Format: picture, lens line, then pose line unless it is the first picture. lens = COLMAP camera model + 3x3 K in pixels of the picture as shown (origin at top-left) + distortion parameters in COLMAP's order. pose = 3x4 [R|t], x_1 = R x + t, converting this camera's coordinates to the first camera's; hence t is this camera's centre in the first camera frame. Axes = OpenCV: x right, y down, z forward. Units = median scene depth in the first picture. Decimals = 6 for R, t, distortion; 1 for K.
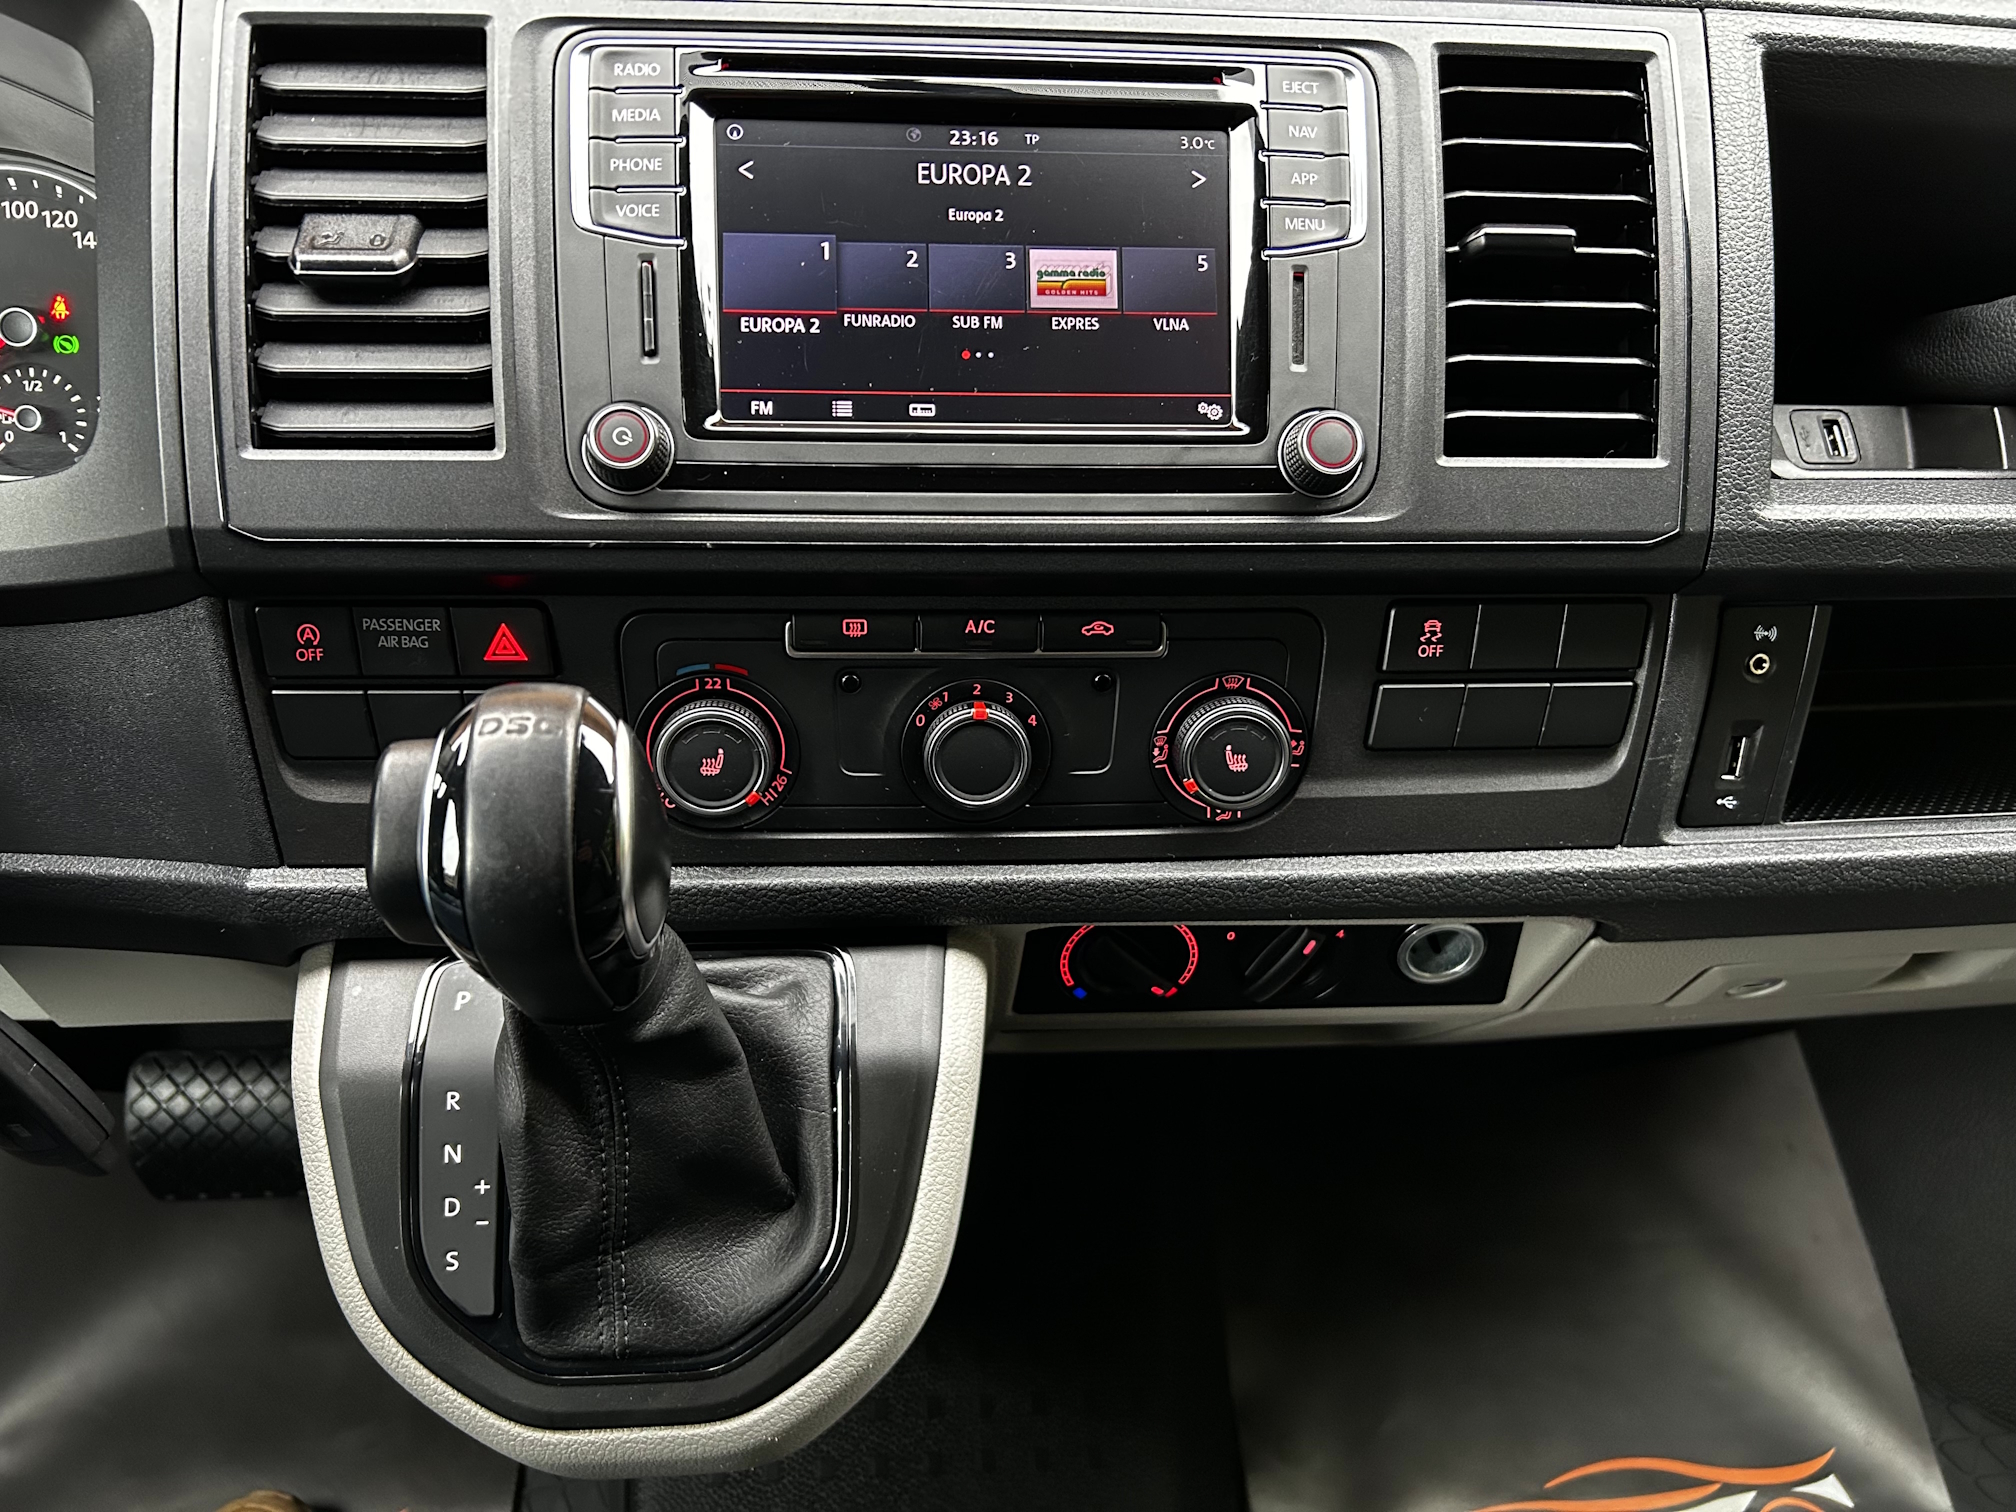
lens RADIAL K [[1567.8, 0, 1001.4], [0, 1567.8, 747.1], [0, 0, 1]] dist [0.045308, -0.078867]
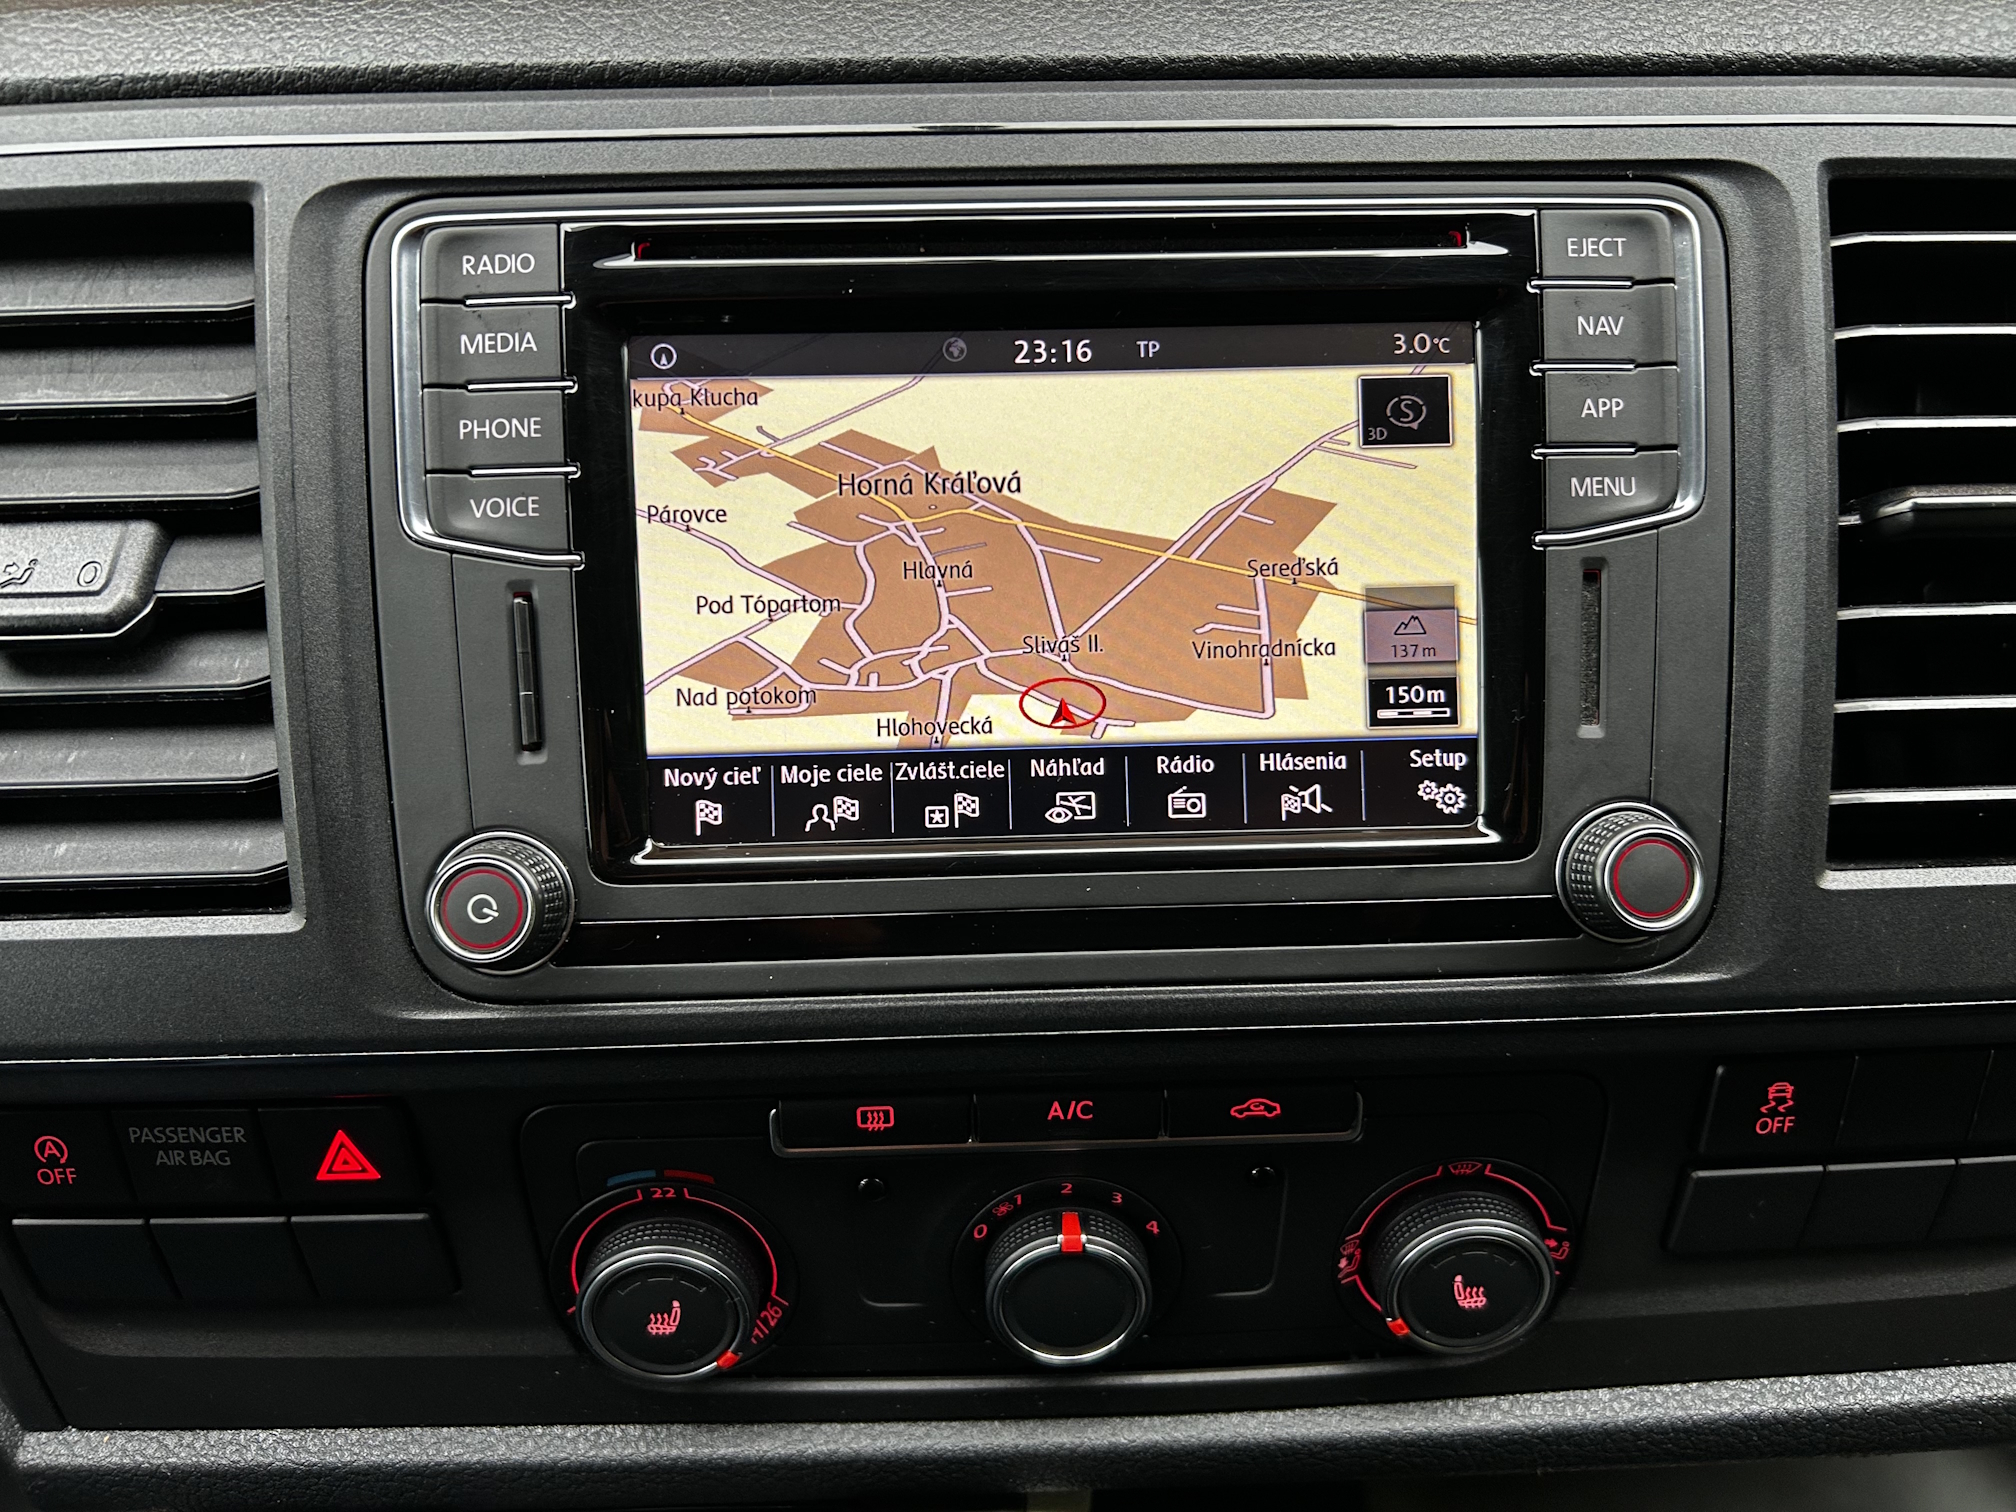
lens RADIAL K [[1677.0, 0, 1008.0], [0, 1677.0, 756.0], [0, 0, 1]] dist [-0.011221, -0.007684]
pose [[0.998537, -0.008631, -0.053379, -0.001503], [0.014130, 0.994527, 0.103518, -0.297688], [0.052193, -0.104121, 0.993194, 0.341119]]
